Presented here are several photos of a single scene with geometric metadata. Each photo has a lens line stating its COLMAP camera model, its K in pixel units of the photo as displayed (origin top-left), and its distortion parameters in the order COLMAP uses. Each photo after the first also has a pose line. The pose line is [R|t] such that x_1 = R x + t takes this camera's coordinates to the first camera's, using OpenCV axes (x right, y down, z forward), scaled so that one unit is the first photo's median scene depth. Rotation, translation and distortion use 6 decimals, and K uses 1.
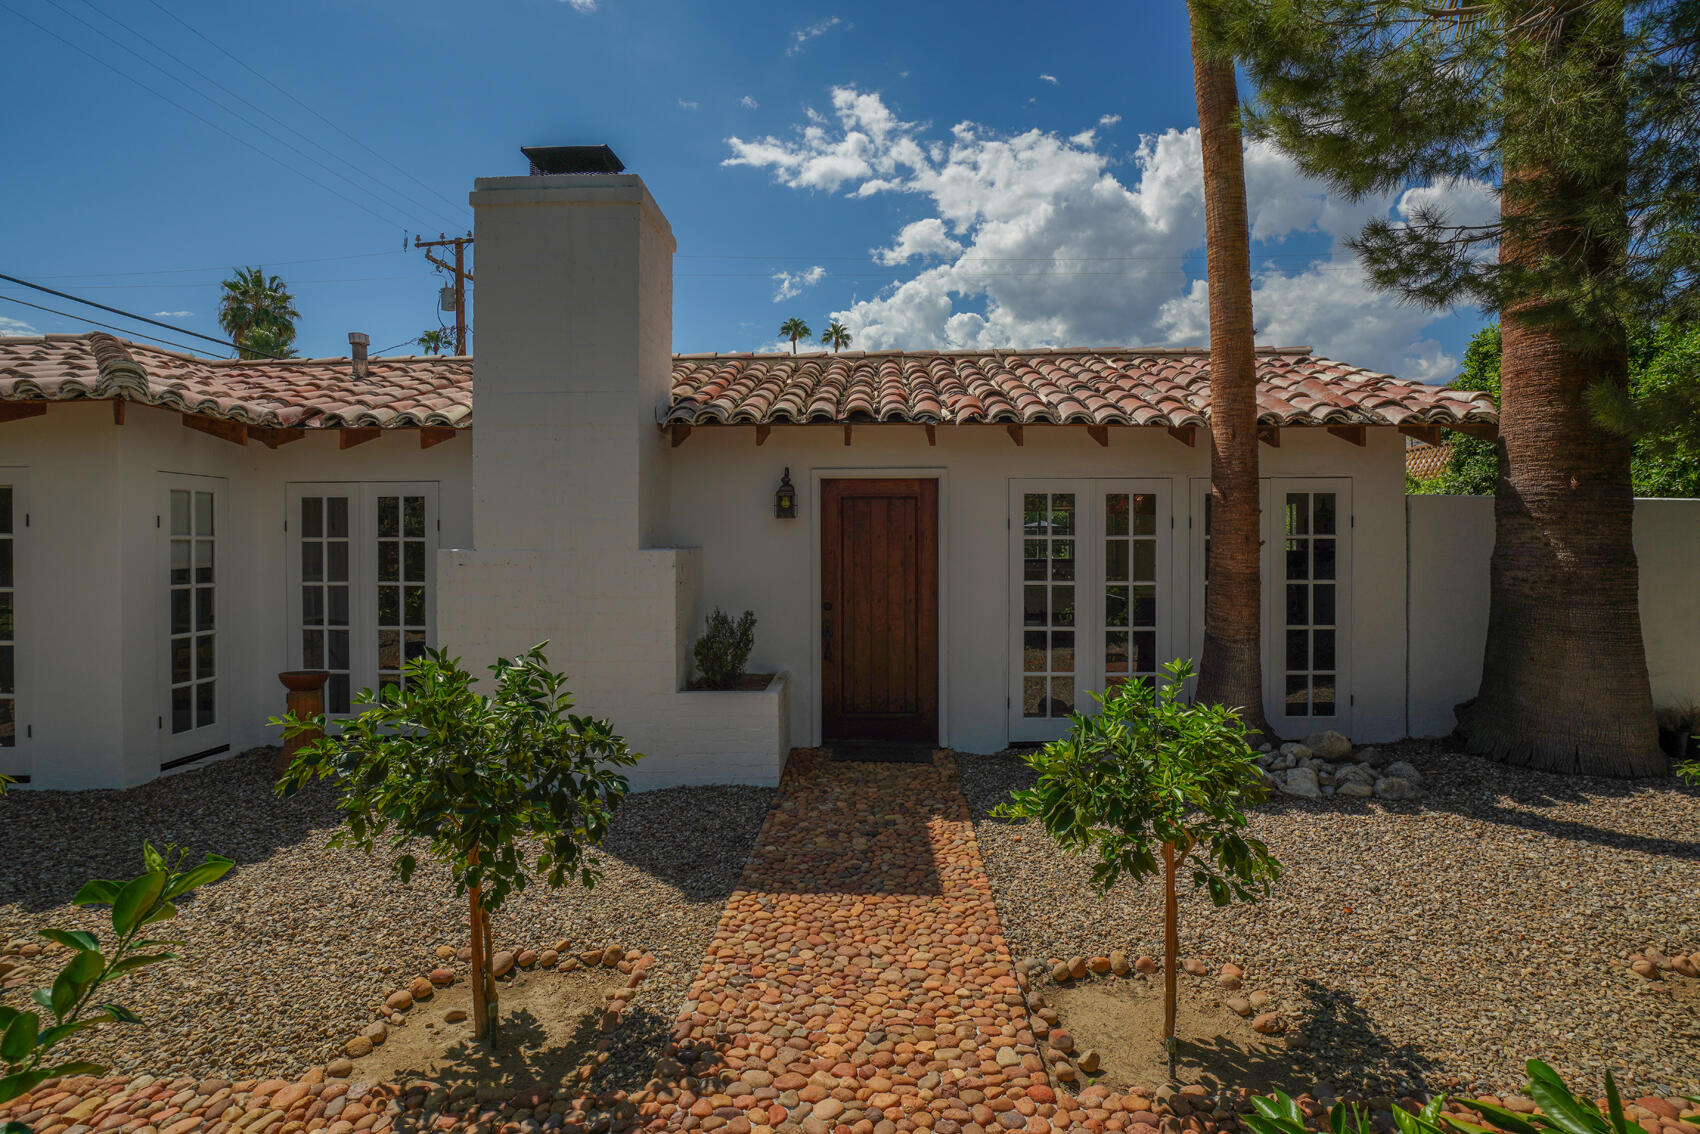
lens RADIAL K [[844.6, 0, 850.0], [0, 844.6, 567.0], [0, 0, 1]] dist [-0.042627, 0.000383]
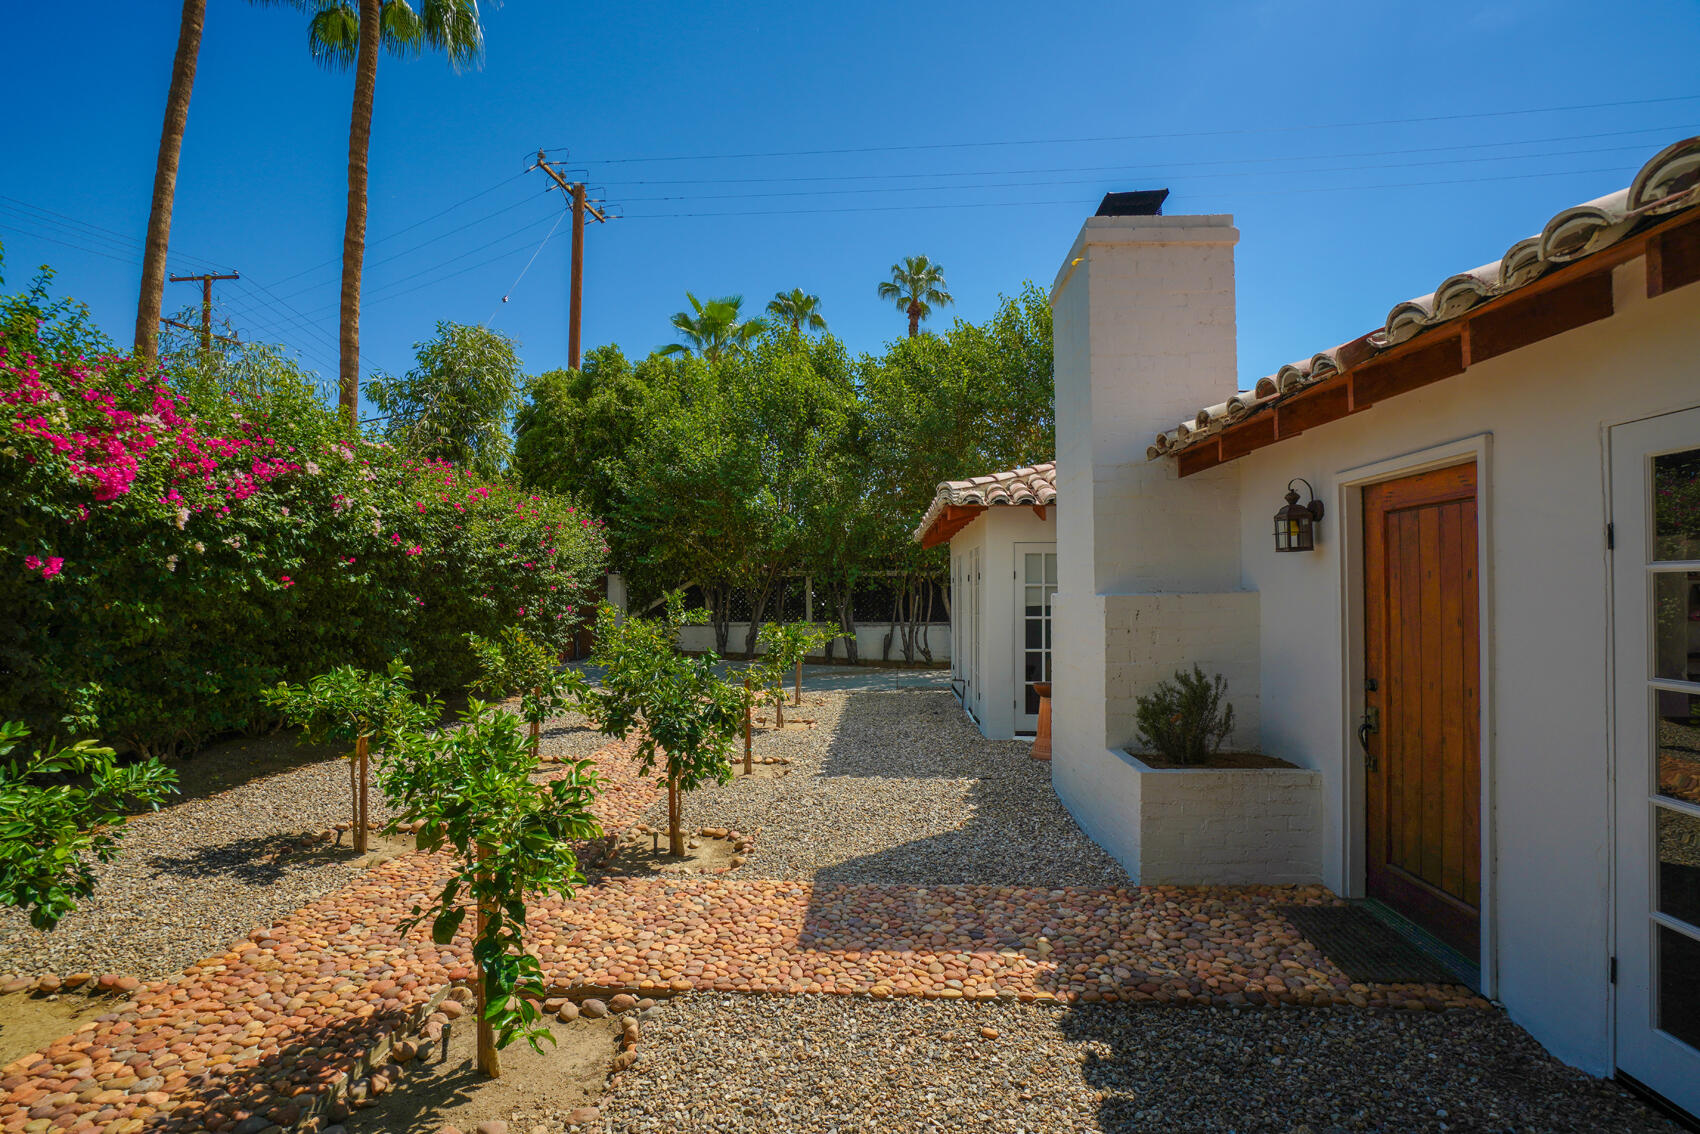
lens RADIAL K [[788.8, 0, 845.6], [0, 788.8, 582.9], [0, 0, 1]] dist [-0.060001, 0.017804]
pose [[-0.042651, -0.011331, -0.999026, 0.576617], [-0.025742, 0.999616, -0.010239, -0.014340], [0.998758, 0.025281, -0.042926, 0.643276]]
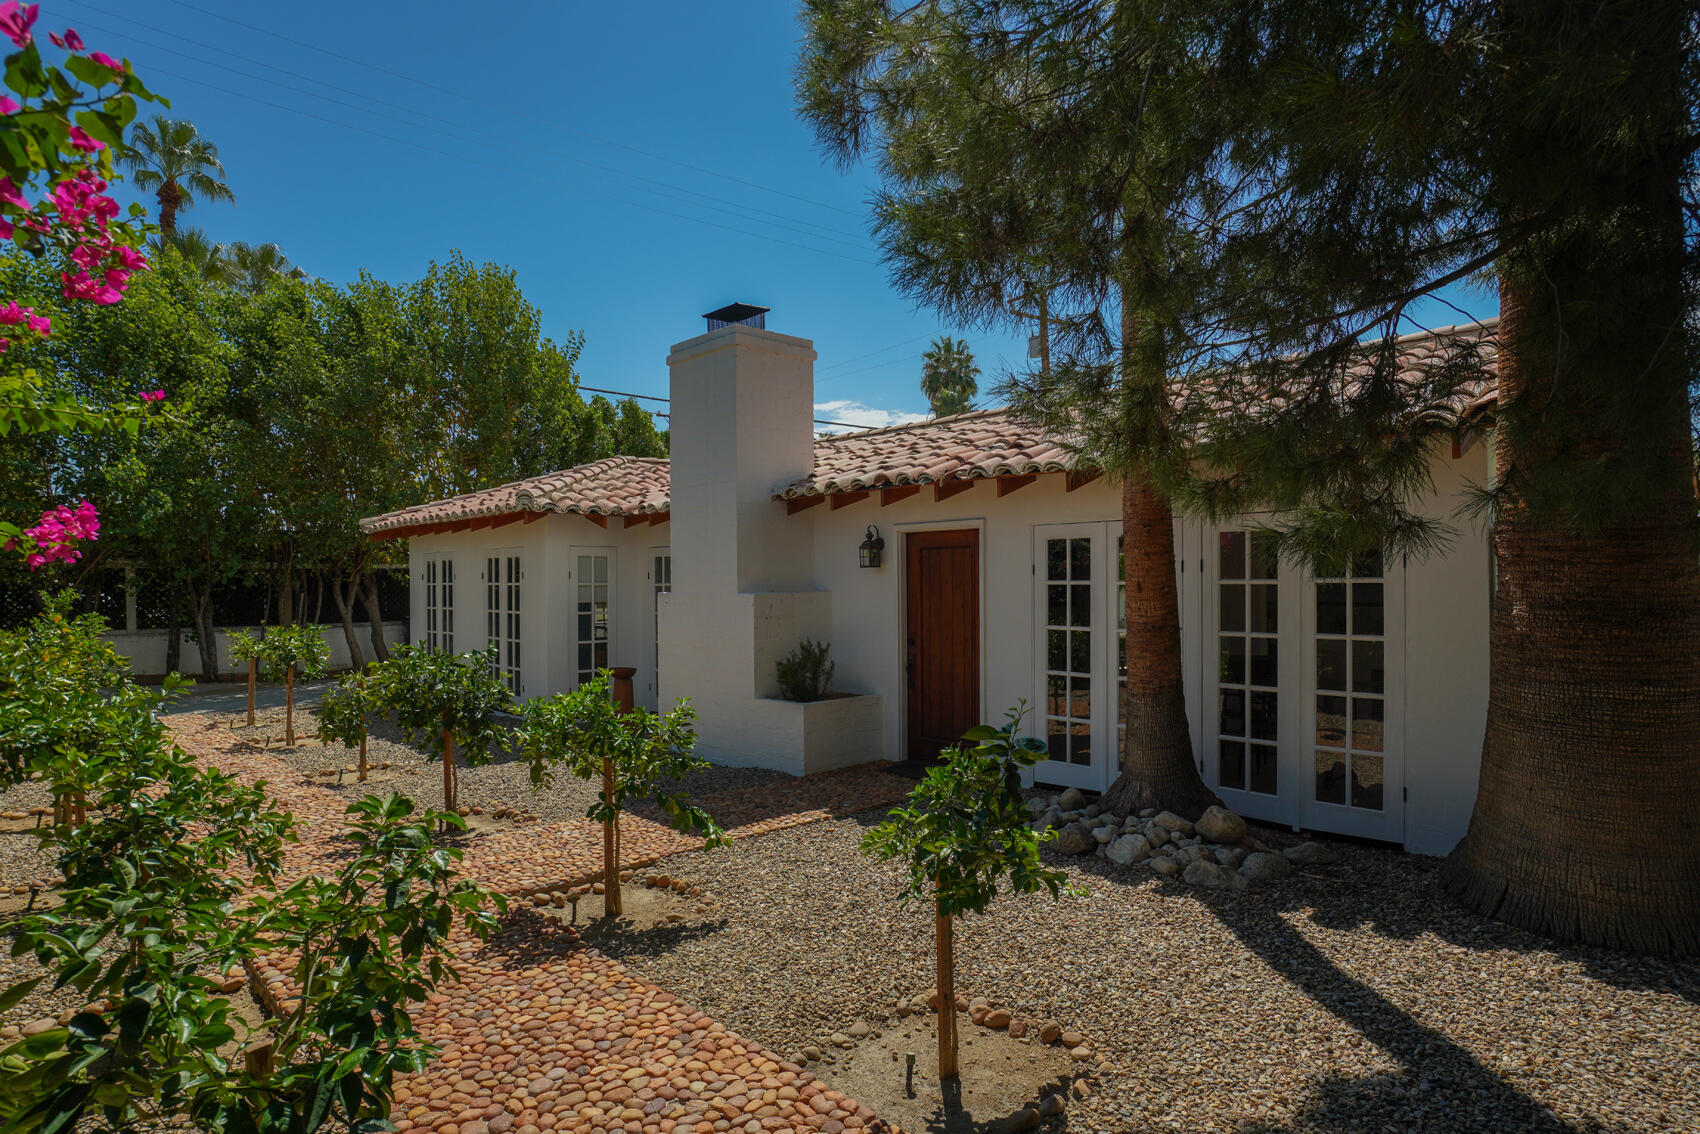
lens RADIAL K [[950.6, 0, 844.8], [0, 950.6, 594.7], [0, 0, 1]] dist [0.002646, 0.000142]
pose [[0.703321, 0.007075, -0.710837, 0.854371], [-0.016796, 0.999837, -0.006667, -0.008985], [0.710674, 0.016628, 0.703325, 0.018541]]
